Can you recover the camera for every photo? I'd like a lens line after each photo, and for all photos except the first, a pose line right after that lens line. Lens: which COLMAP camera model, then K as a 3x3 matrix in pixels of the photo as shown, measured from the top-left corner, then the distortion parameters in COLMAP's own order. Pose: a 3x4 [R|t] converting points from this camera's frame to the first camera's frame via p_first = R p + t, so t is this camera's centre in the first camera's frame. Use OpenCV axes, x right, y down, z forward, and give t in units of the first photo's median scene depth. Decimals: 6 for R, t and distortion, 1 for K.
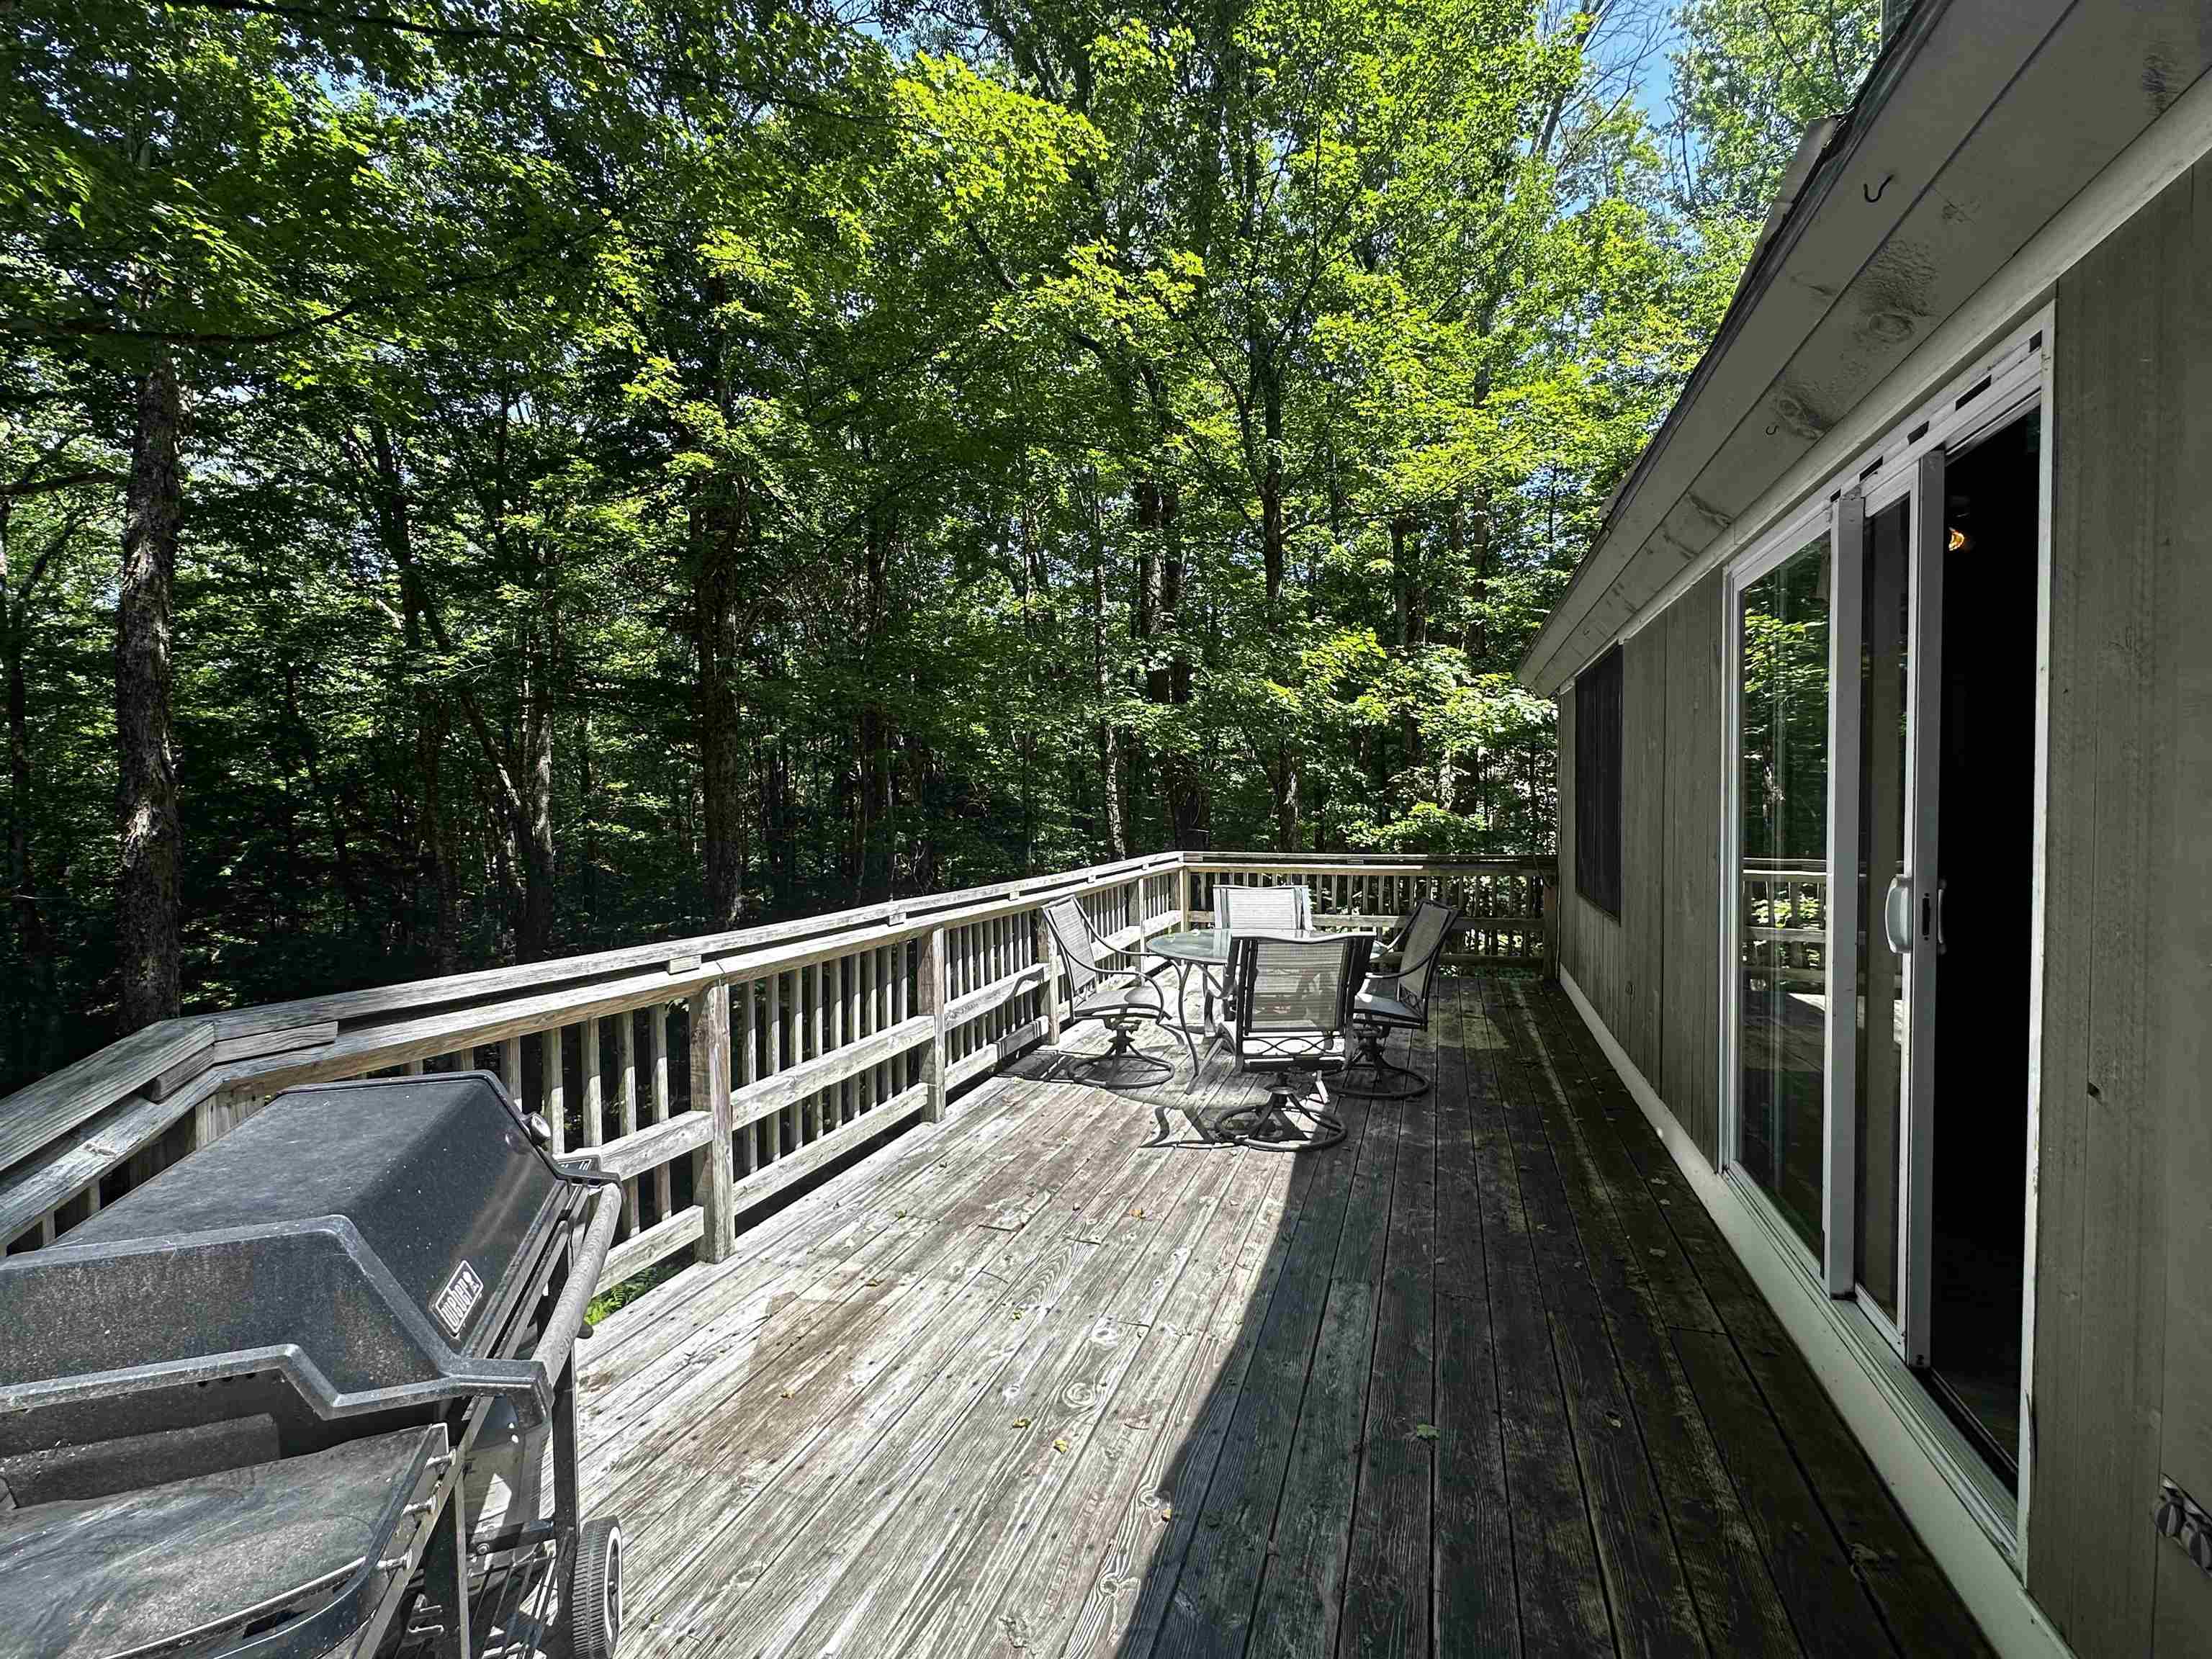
lens RADIAL K [[967.8, 0, 1101.1], [0, 967.8, 828.3], [0, 0, 1]] dist [0.002831, 0.000260]
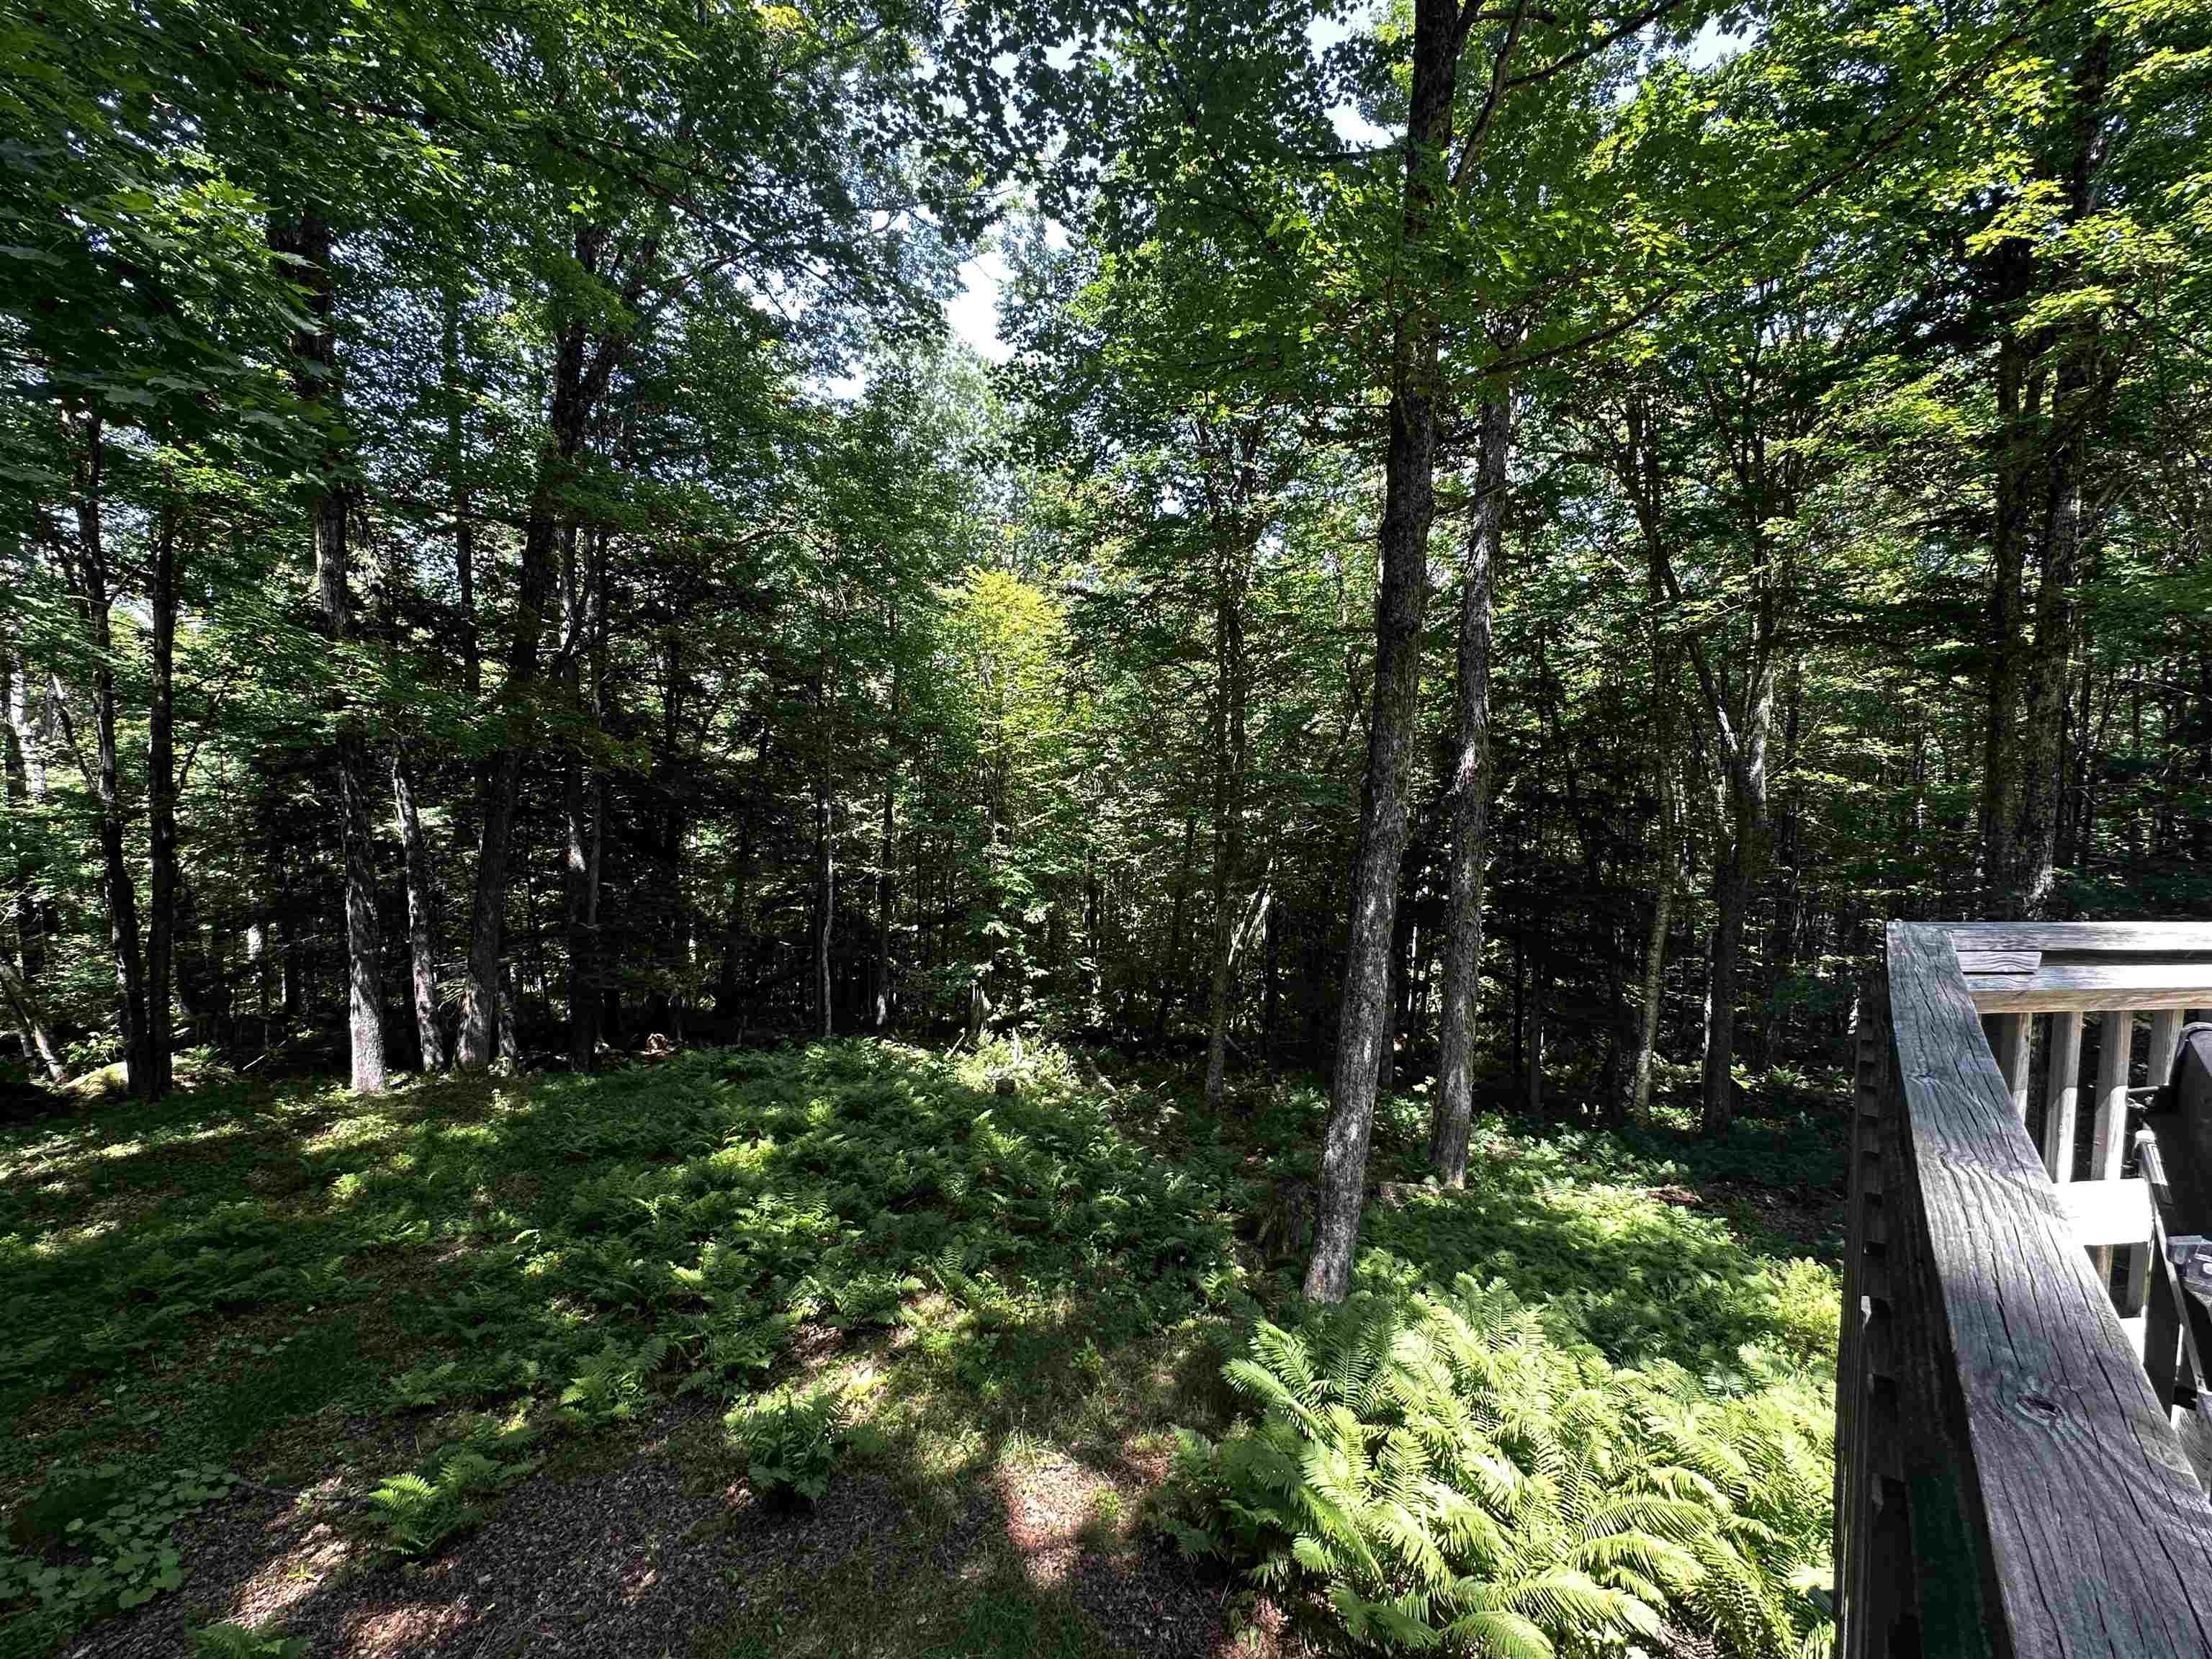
lens RADIAL K [[967.8, 0, 1105.1], [0, 967.8, 829.8], [0, 0, 1]] dist [0.002831, 0.000260]
pose [[0.472063, 0.083463, -0.877605, -0.190906], [-0.034101, 0.996492, 0.076426, 0.018442], [0.880905, -0.006151, 0.473253, -0.124049]]
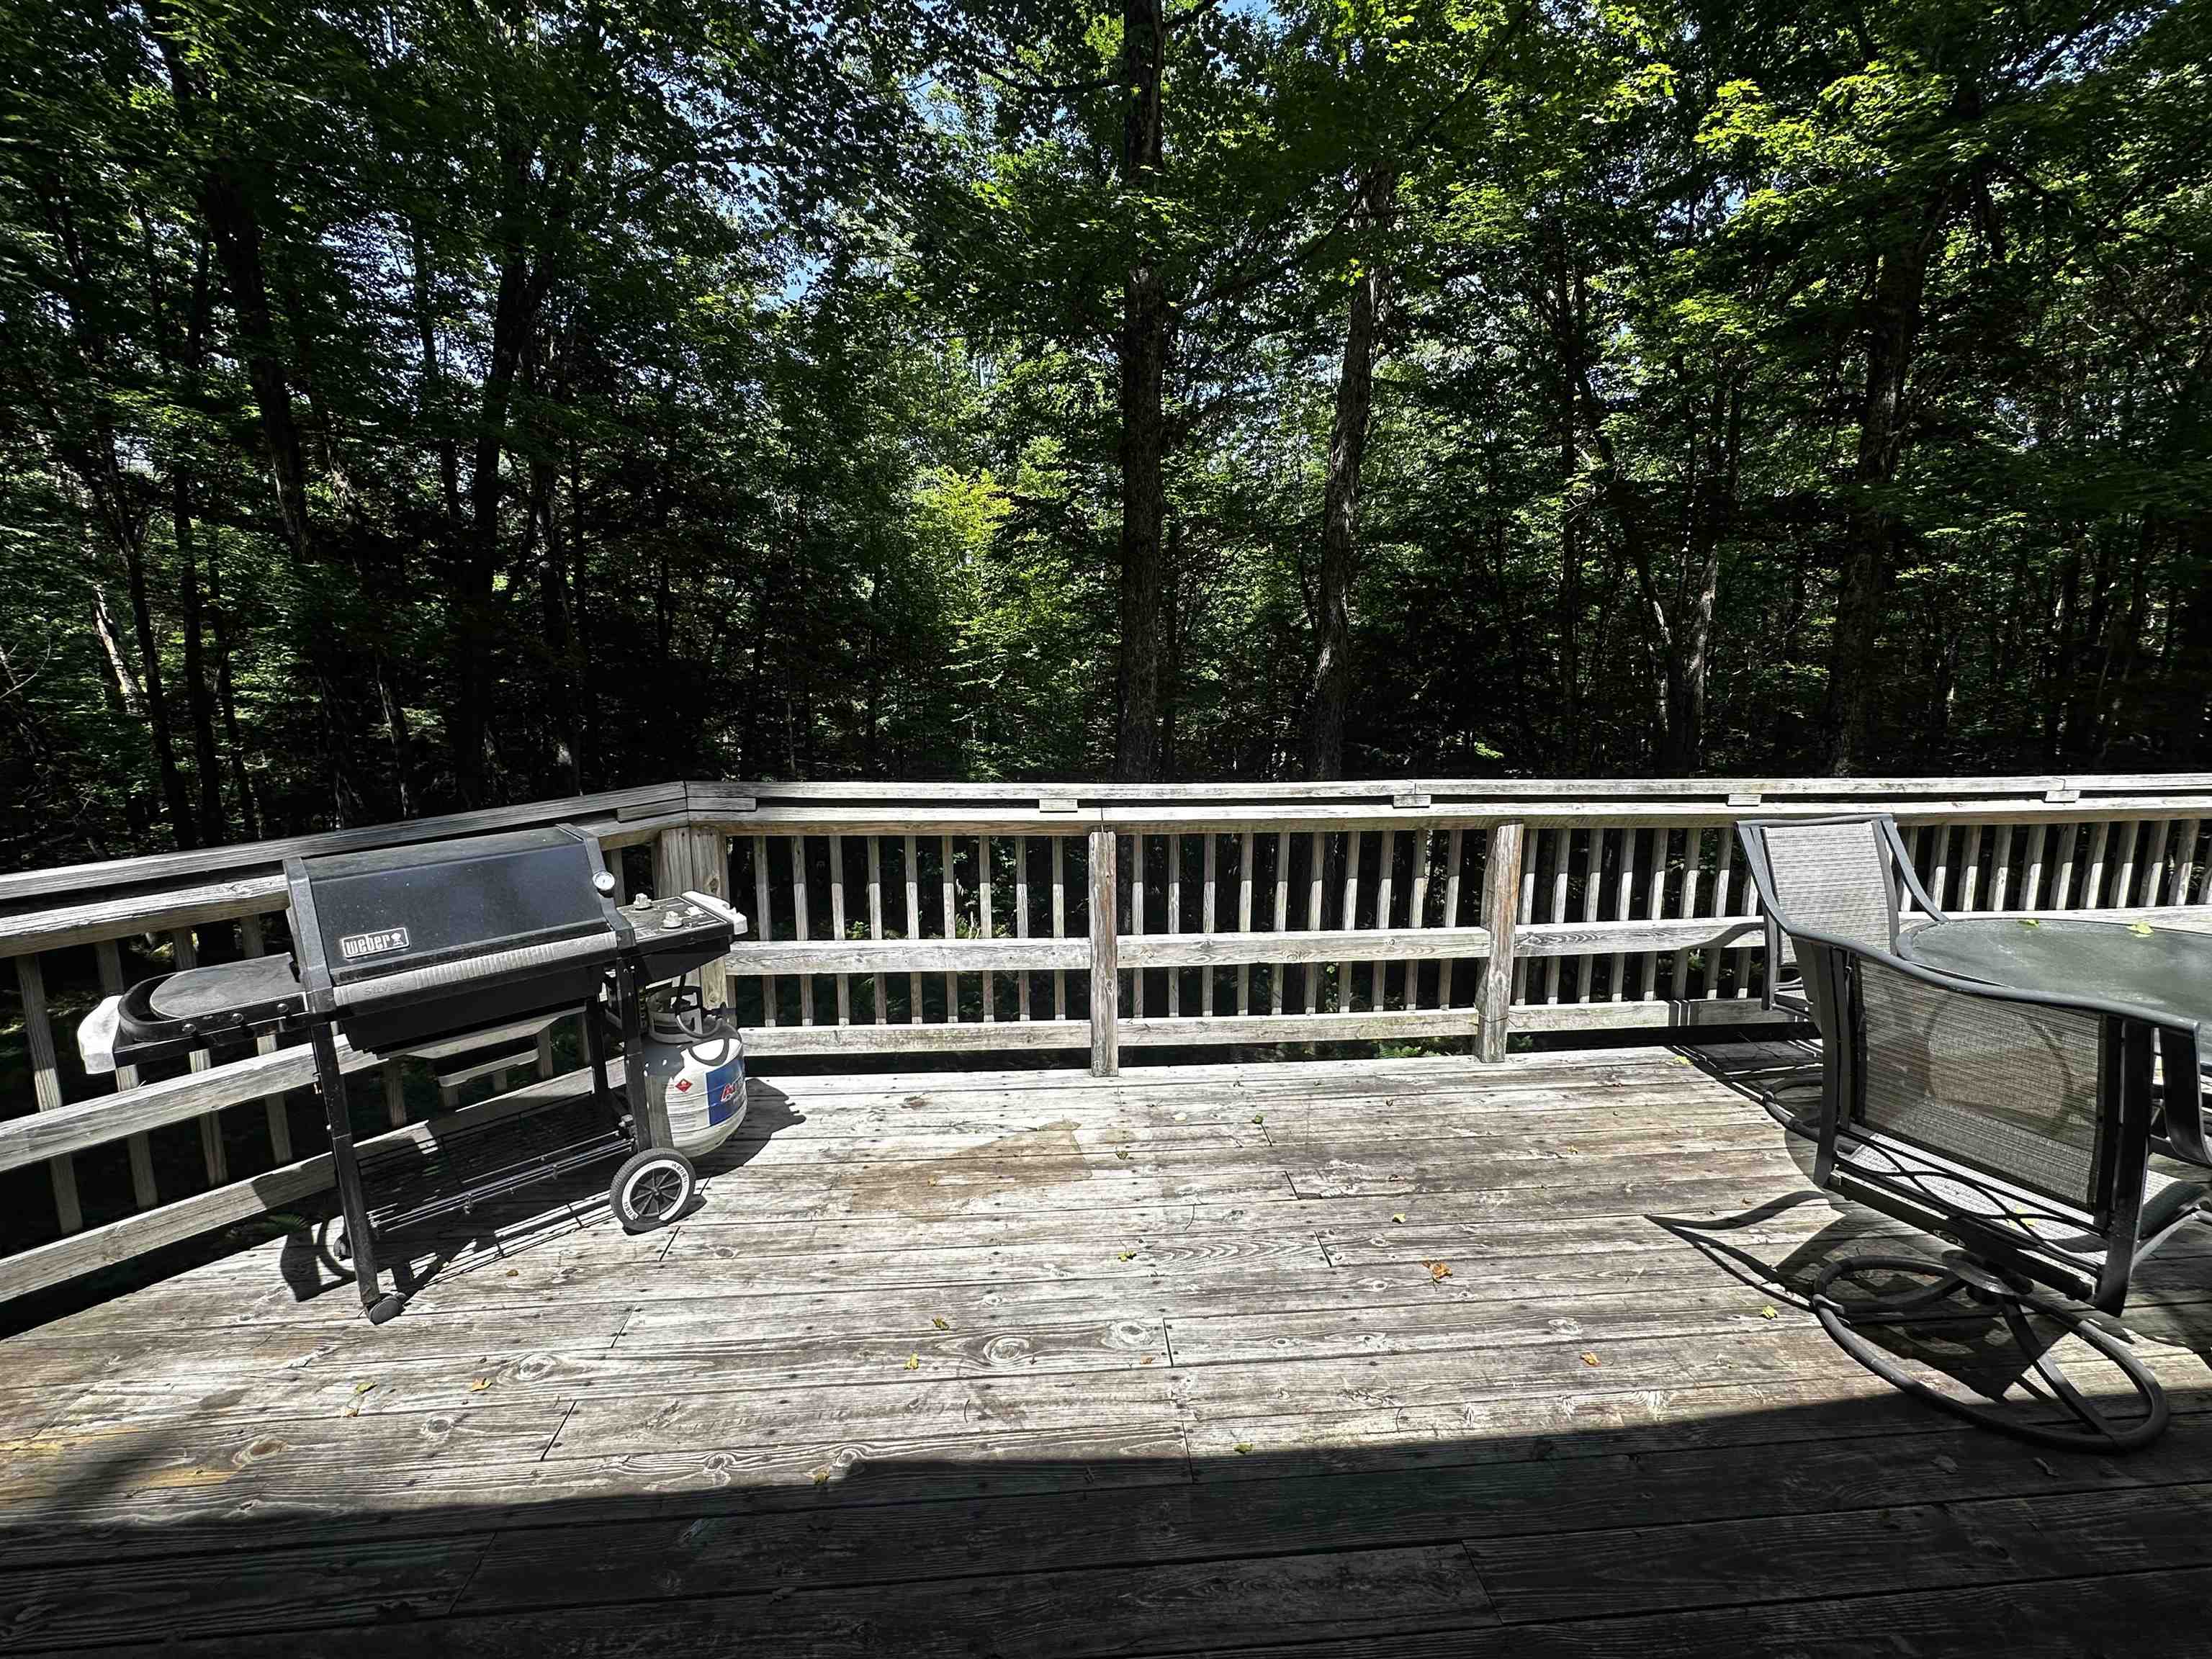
lens RADIAL K [[967.8, 0, 1114.6], [0, 967.8, 829.6], [0, 0, 1]] dist [0.002831, 0.000260]
pose [[0.408170, 0.177039, -0.895575, 0.409613], [-0.025309, 0.982833, 0.182753, -0.024592], [0.912555, -0.051928, 0.405643, 0.428750]]
